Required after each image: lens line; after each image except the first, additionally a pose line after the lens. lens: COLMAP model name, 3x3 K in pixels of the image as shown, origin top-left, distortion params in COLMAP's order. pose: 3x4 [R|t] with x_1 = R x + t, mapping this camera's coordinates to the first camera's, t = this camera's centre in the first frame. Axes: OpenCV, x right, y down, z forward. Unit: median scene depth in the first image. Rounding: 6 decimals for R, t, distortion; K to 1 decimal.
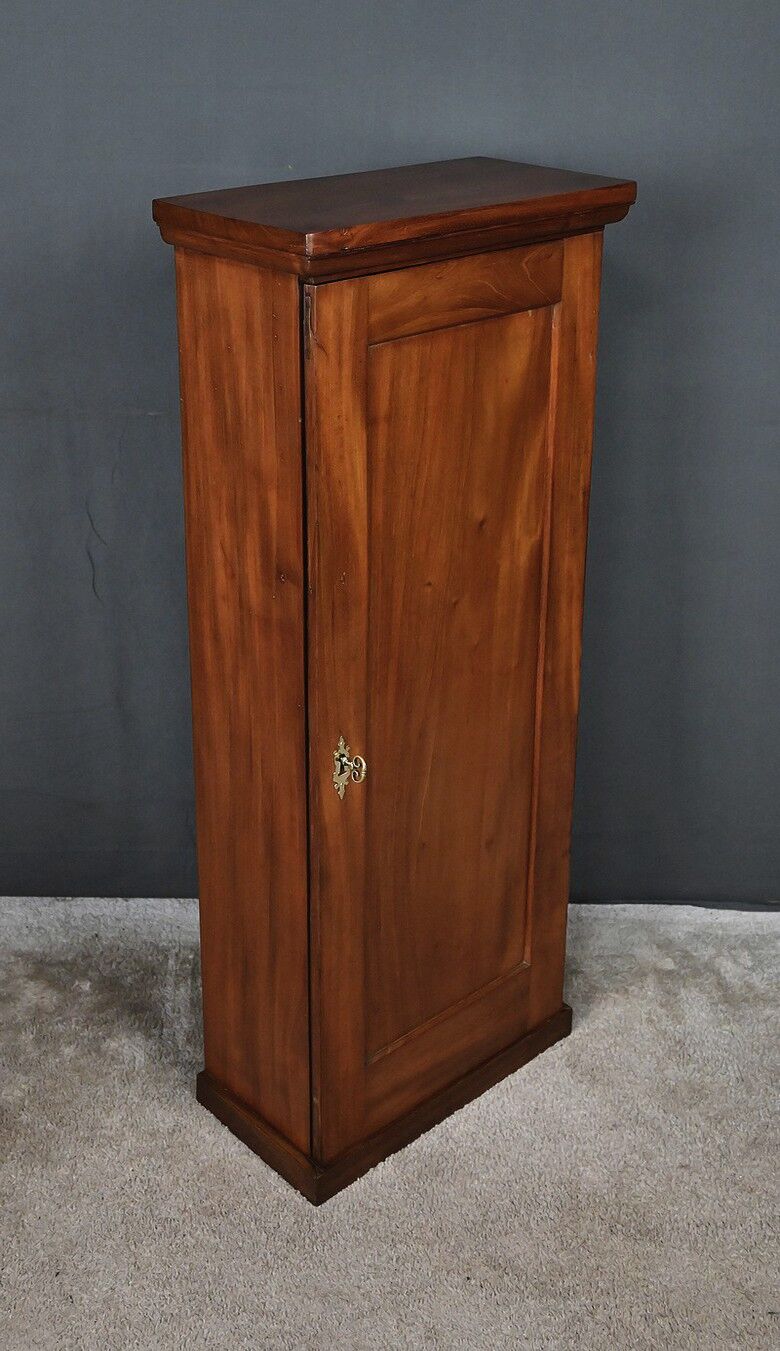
lens RADIAL K [[1685.4, 0, 406.5], [0, 1685.4, 677.2], [0, 0, 1]] dist [-0.005791, 0.021105]
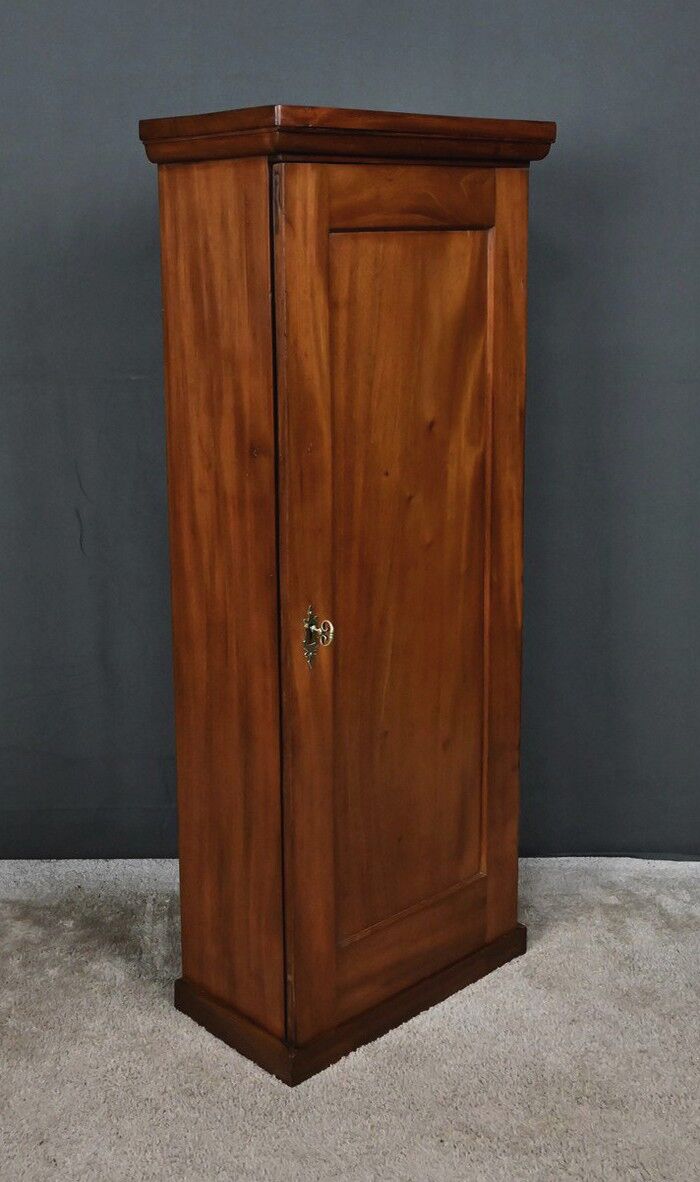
lens RADIAL K [[1472.7, 0, 350.0], [0, 1472.7, 591.0], [0, 0, 1]] dist [-0.002014, 0.009499]
pose [[0.999737, -0.022222, 0.005704, -0.016376], [0.022883, 0.983787, -0.177875, 0.179452], [-0.001659, 0.177958, 0.984037, 0.055338]]
